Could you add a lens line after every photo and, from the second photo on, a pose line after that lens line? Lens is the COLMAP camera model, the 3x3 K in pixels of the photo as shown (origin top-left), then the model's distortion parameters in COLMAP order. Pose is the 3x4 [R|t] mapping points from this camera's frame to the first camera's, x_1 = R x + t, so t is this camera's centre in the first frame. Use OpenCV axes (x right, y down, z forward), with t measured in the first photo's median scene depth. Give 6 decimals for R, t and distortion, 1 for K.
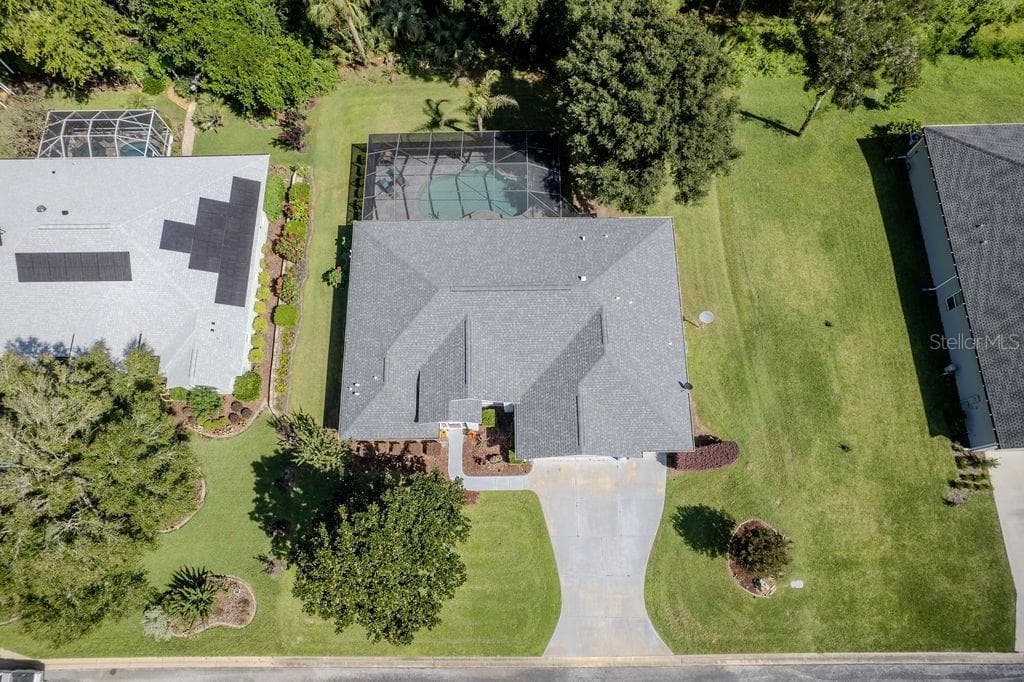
lens RADIAL K [[654.9, 0, 509.4], [0, 654.9, 342.2], [0, 0, 1]] dist [-0.057972, 0.046097]
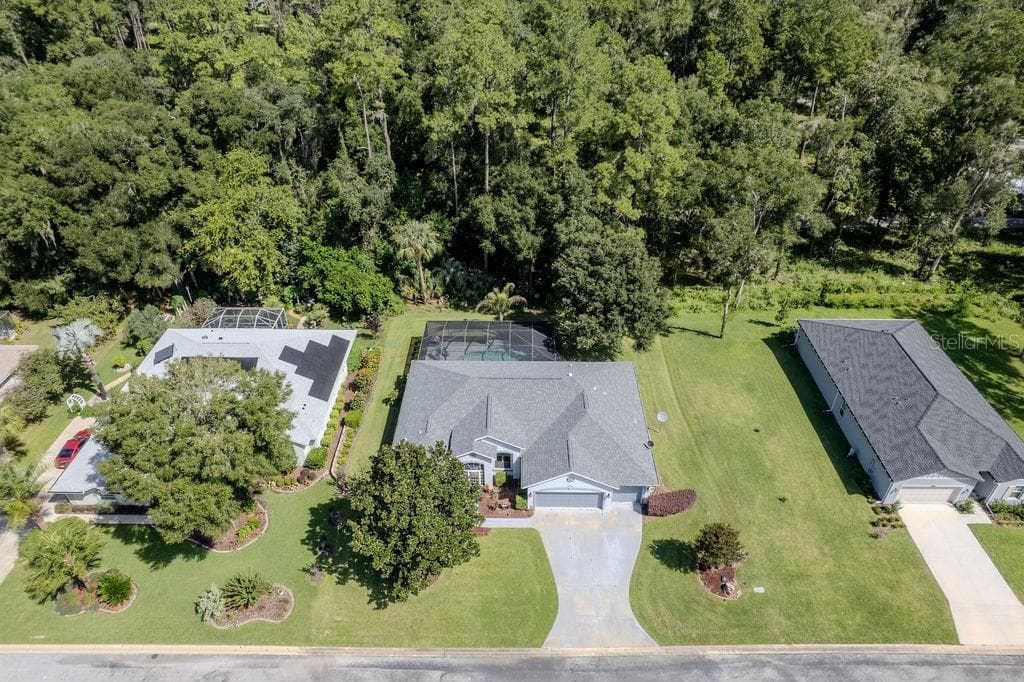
lens RADIAL K [[654.9, 0, 509.6], [0, 654.9, 340.0], [0, 0, 1]] dist [-0.057972, 0.046097]
pose [[0.999578, 0.023316, -0.017320, 0.001642], [-0.029045, 0.803599, -0.594462, 0.689674], [0.000058, 0.594714, 0.803937, -0.206862]]
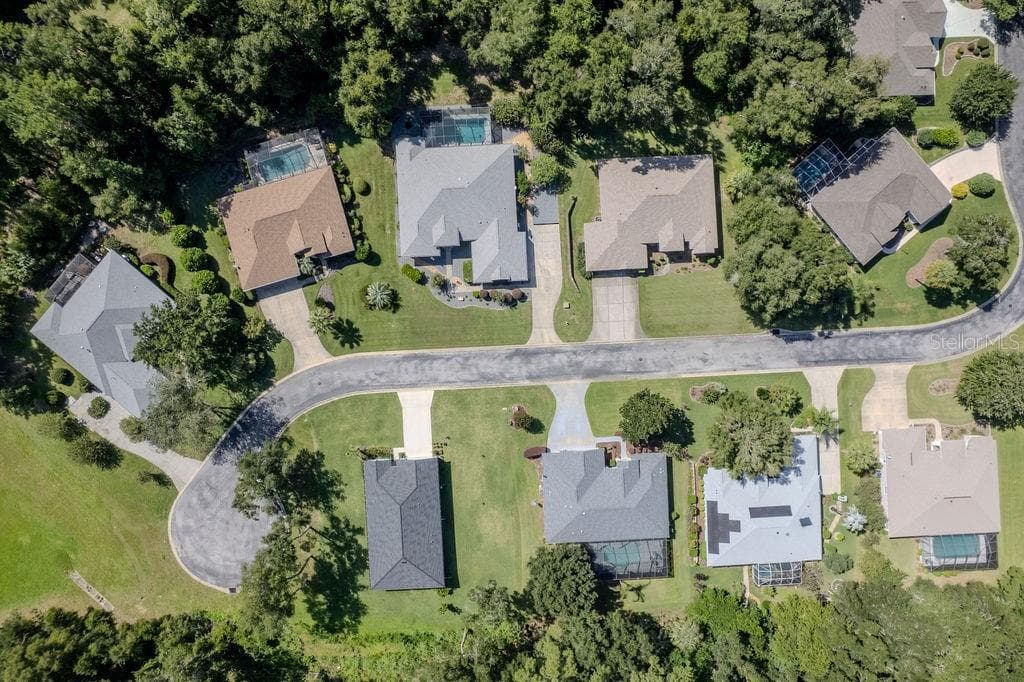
lens RADIAL K [[757.9, 0, 507.4], [0, 757.9, 340.8], [0, 0, 1]] dist [-0.075661, 0.078248]
pose [[-0.999197, 0.036221, -0.017124, 0.458428], [-0.039645, -0.955576, 0.292068, -0.312706], [-0.005784, 0.292512, 0.956244, -2.242464]]
